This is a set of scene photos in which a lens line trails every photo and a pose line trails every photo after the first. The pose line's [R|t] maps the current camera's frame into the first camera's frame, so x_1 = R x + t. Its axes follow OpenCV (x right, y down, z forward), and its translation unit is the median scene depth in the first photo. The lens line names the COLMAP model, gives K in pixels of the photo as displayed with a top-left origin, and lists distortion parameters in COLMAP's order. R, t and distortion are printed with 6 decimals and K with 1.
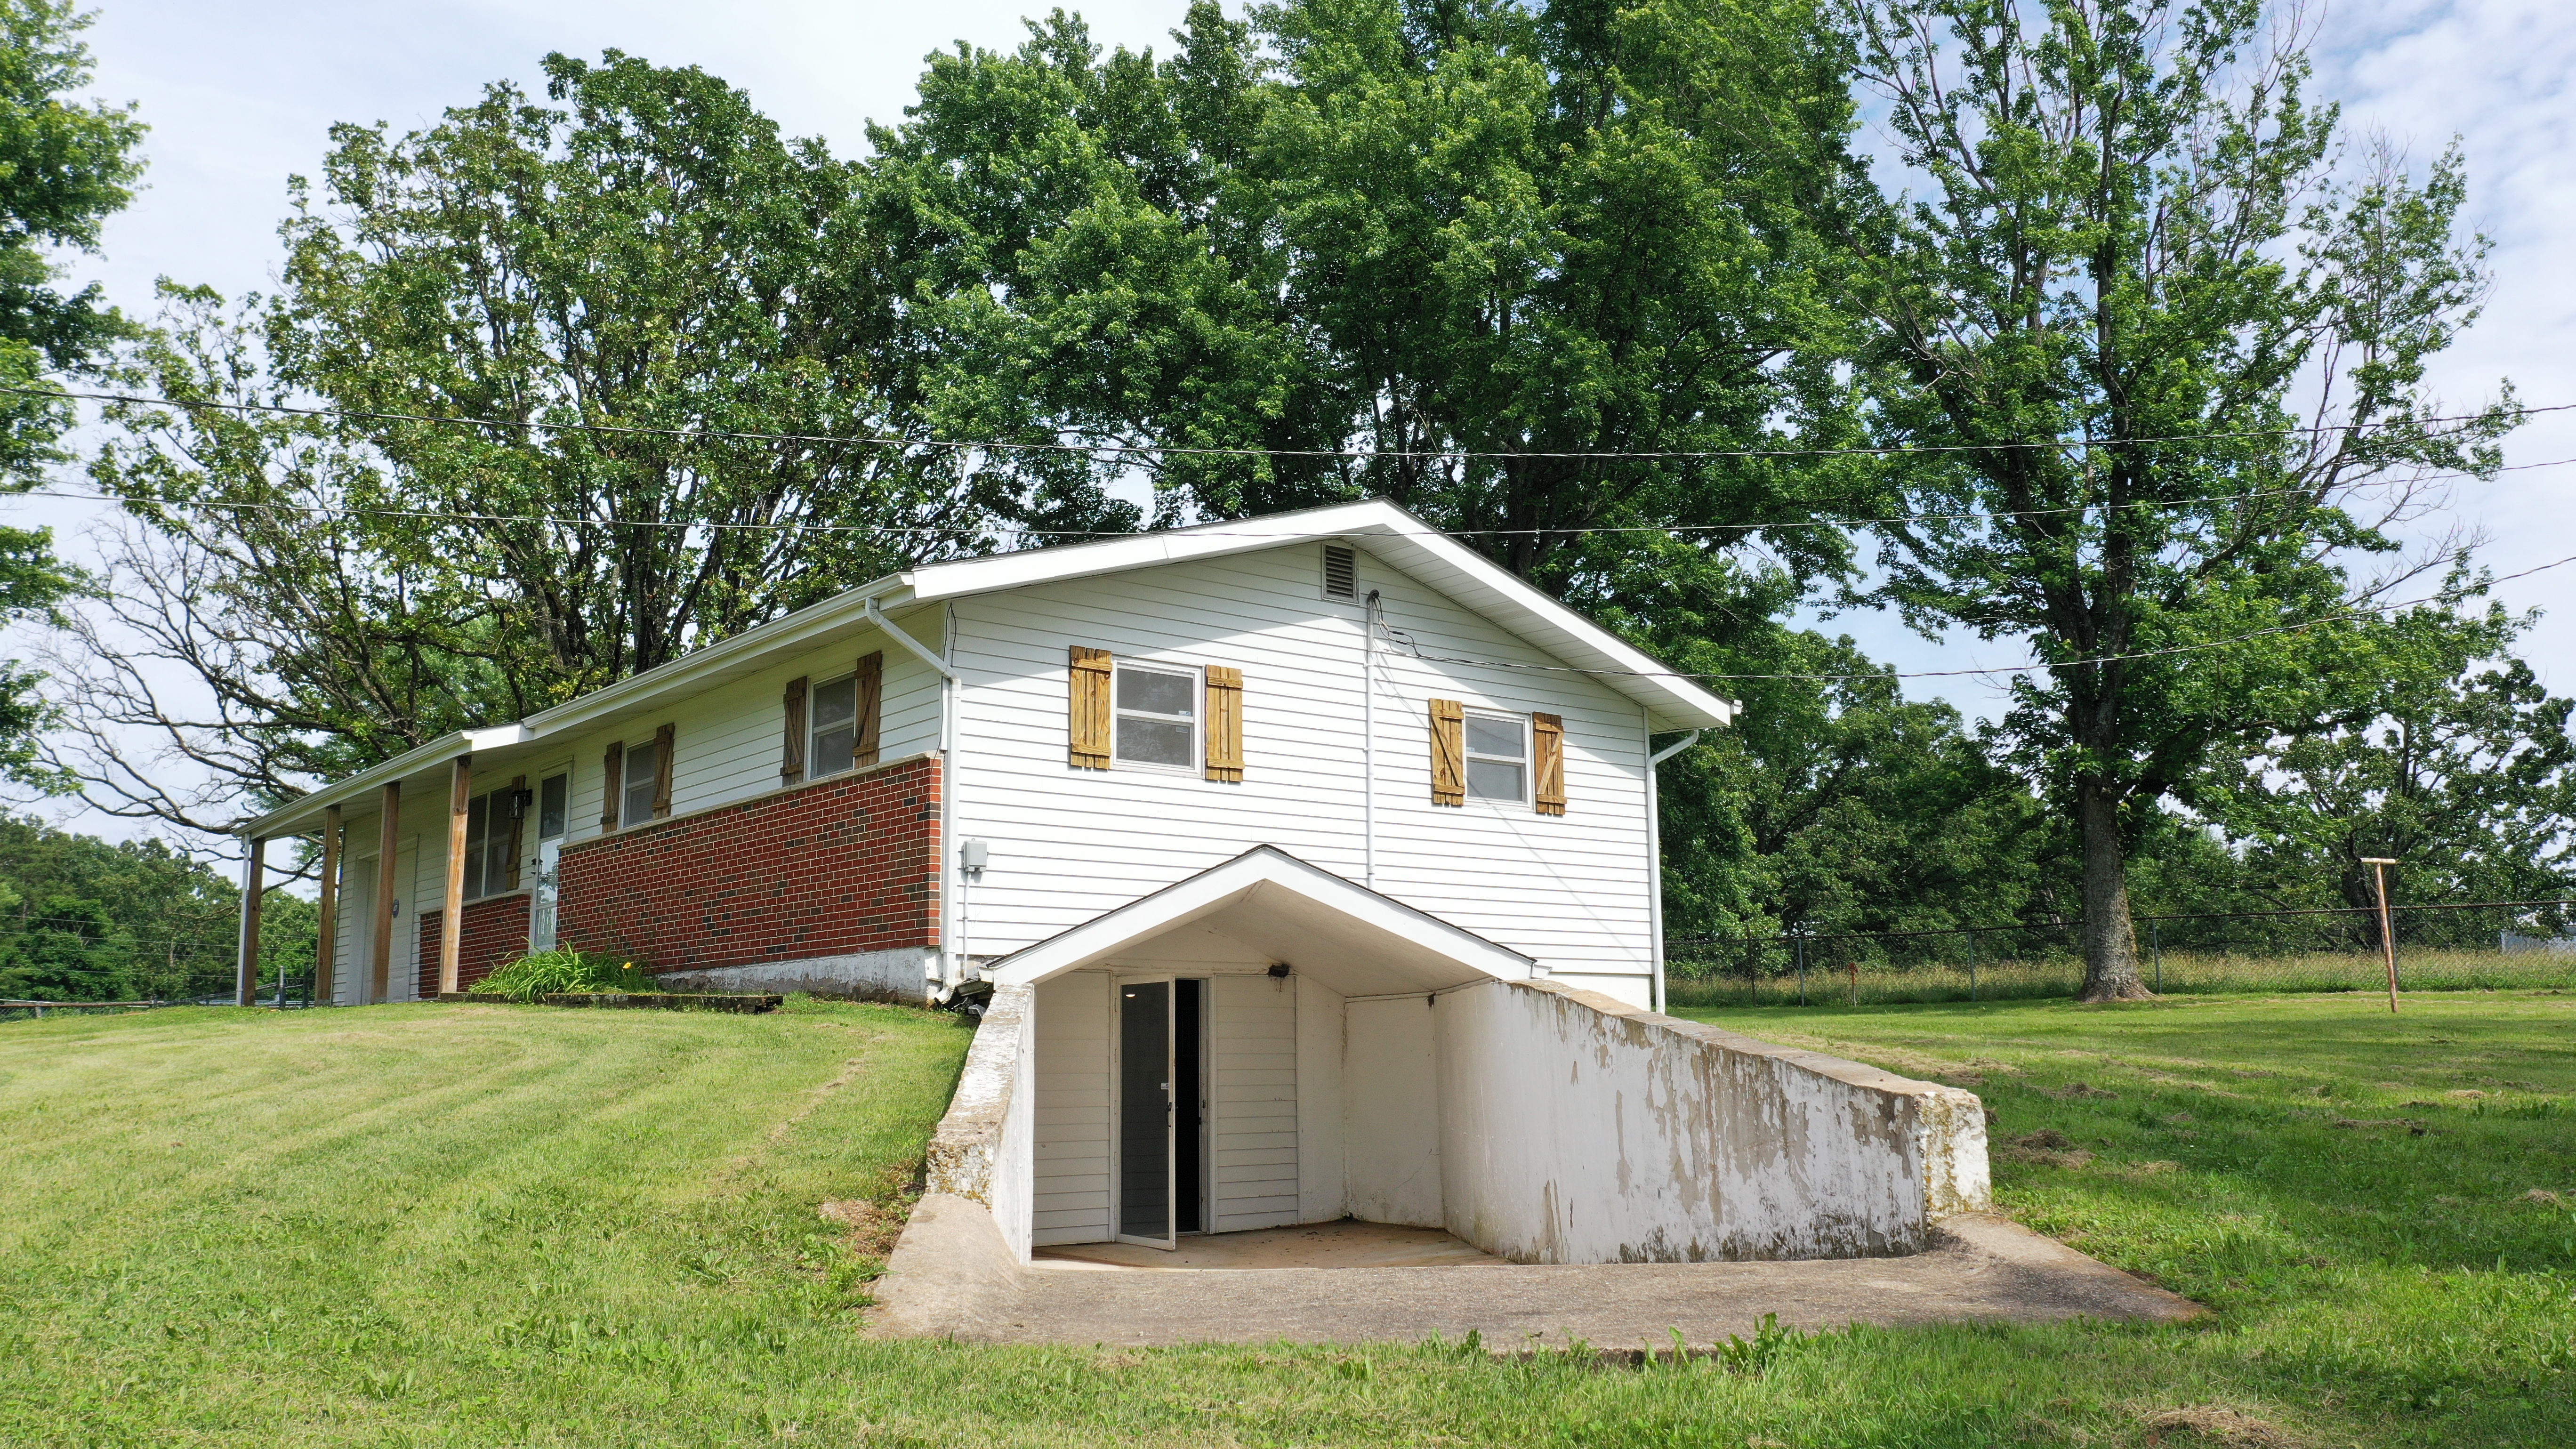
lens RADIAL K [[2009.8, 0, 1292.6], [0, 2009.8, 729.8], [0, 0, 1]] dist [-0.016579, 0.005745]
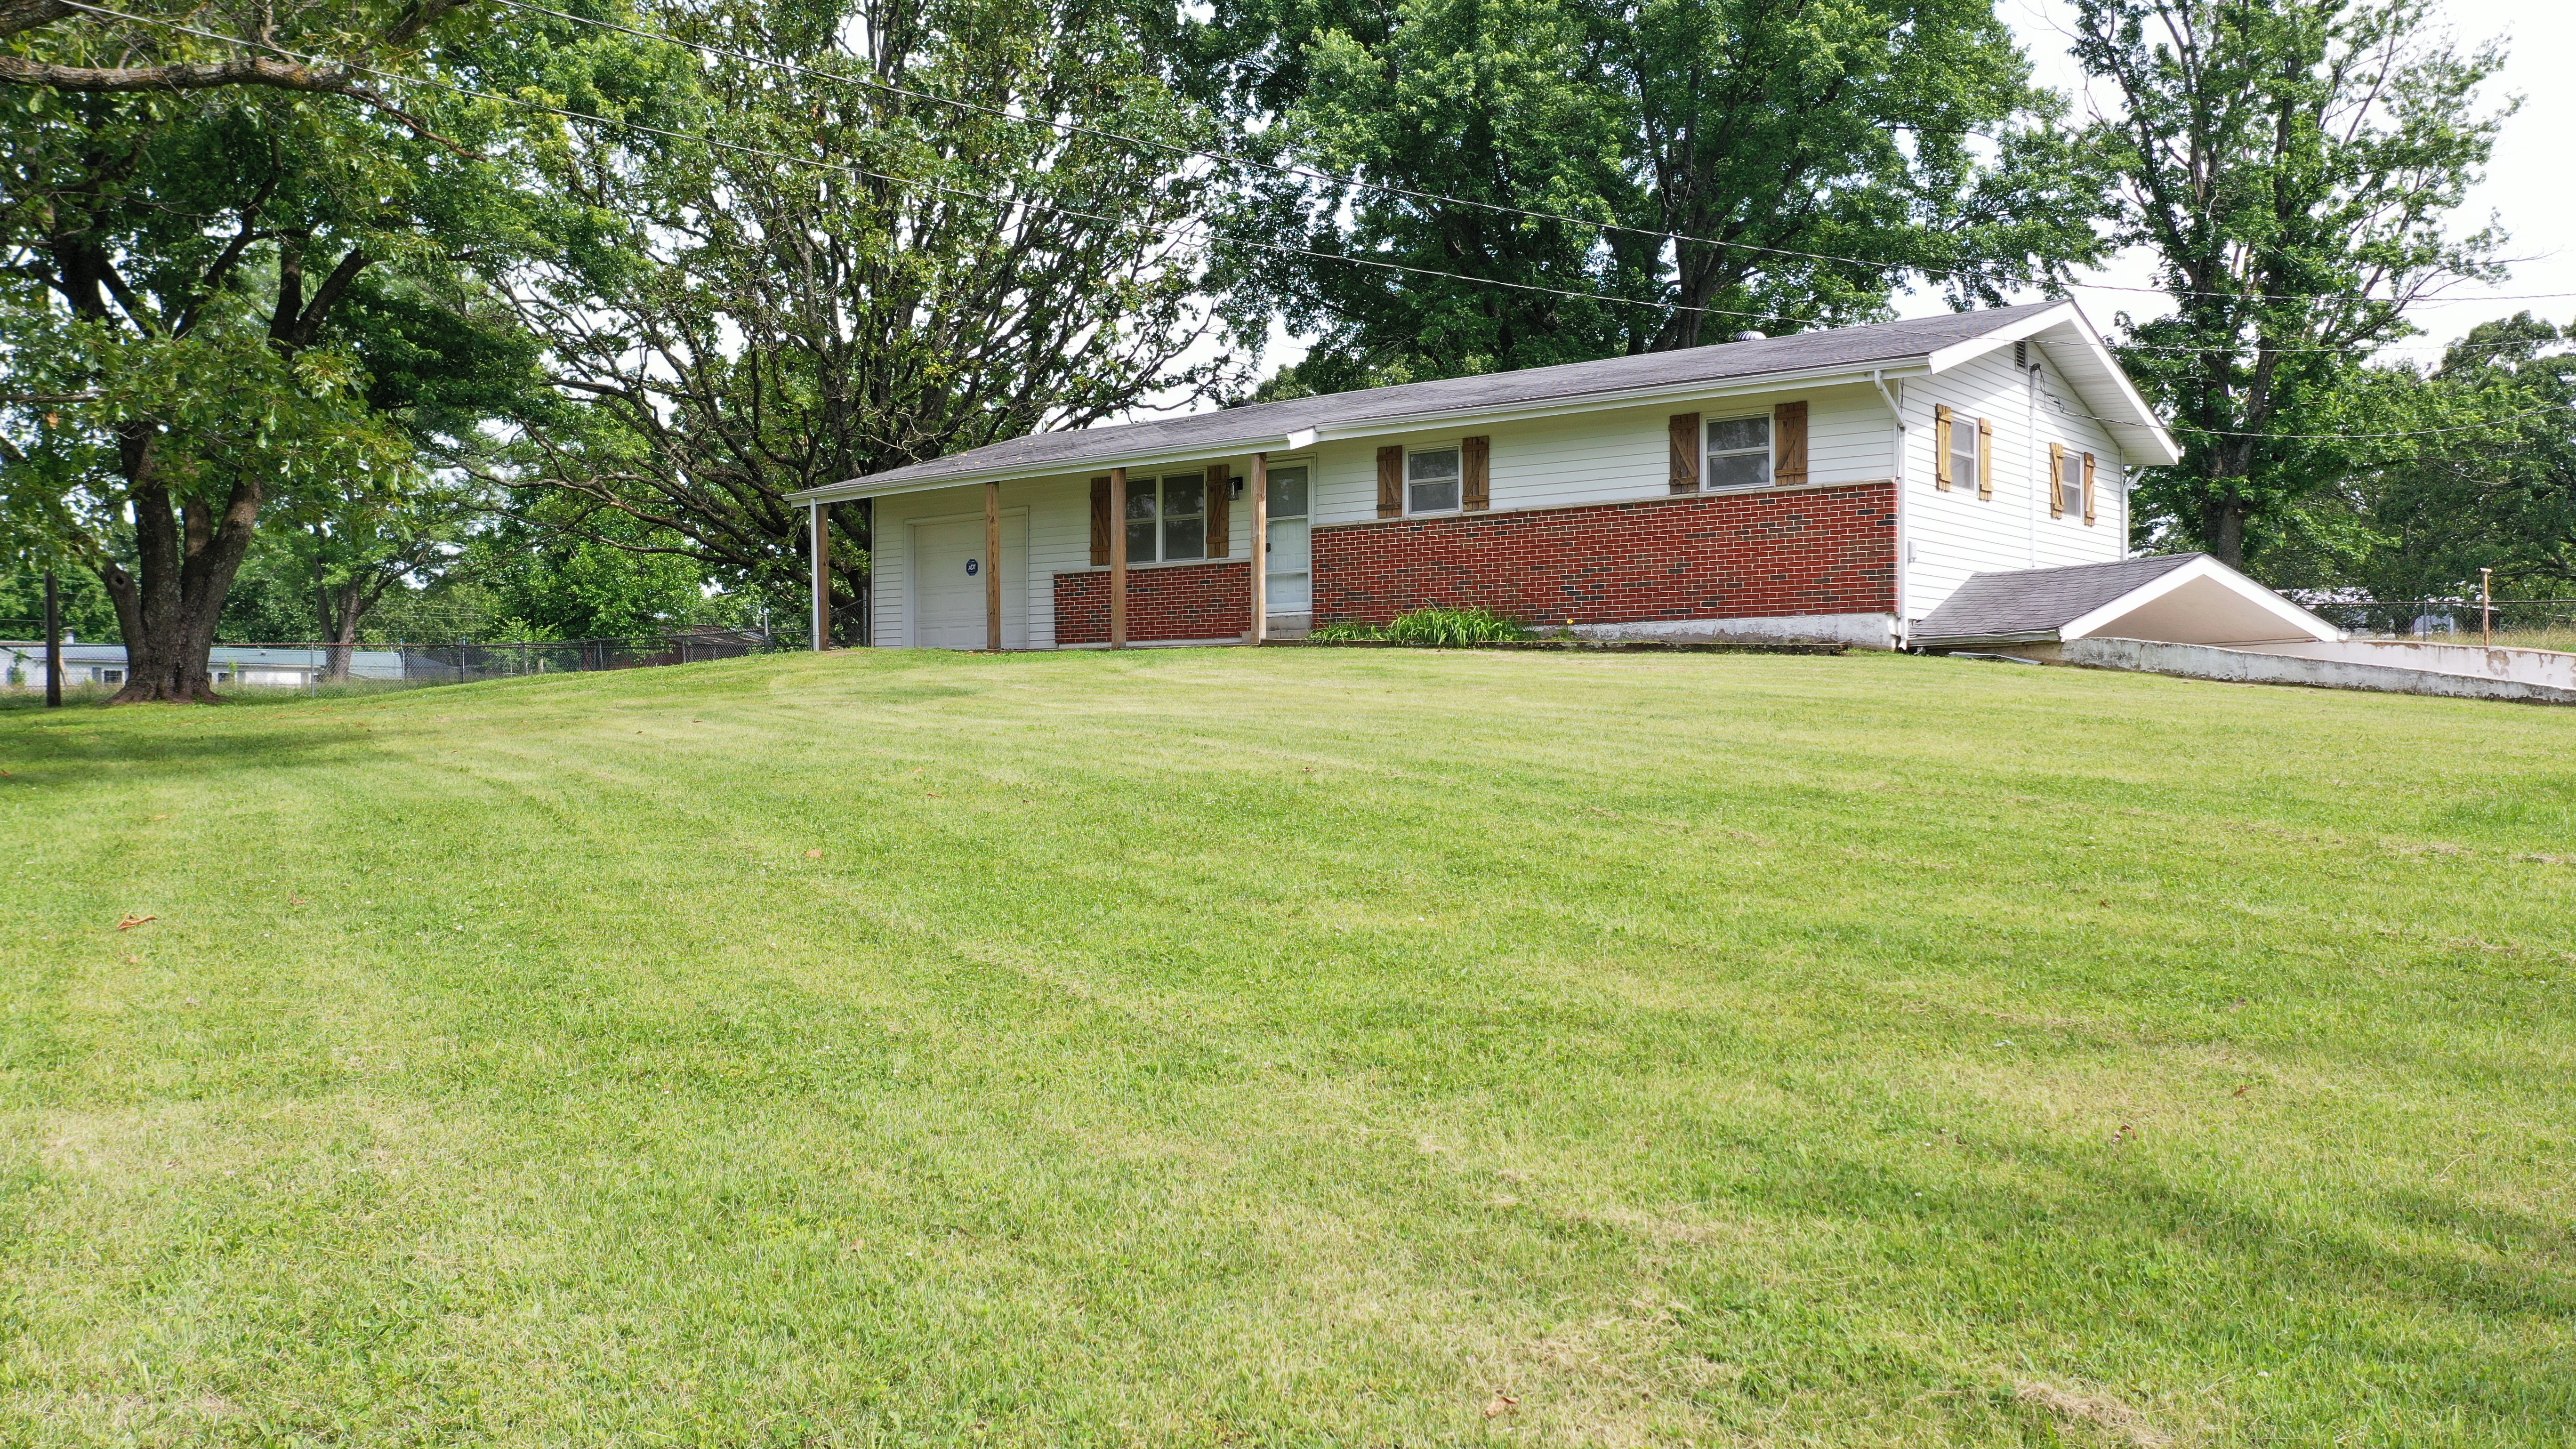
lens RADIAL K [[2009.8, 0, 1301.3], [0, 2009.8, 715.8], [0, 0, 1]] dist [-0.016579, 0.005745]
pose [[0.974713, 0.005578, 0.223392, -0.723157], [-0.040846, 0.987293, 0.153569, -0.019345], [-0.219697, -0.158810, 0.962555, -0.254129]]
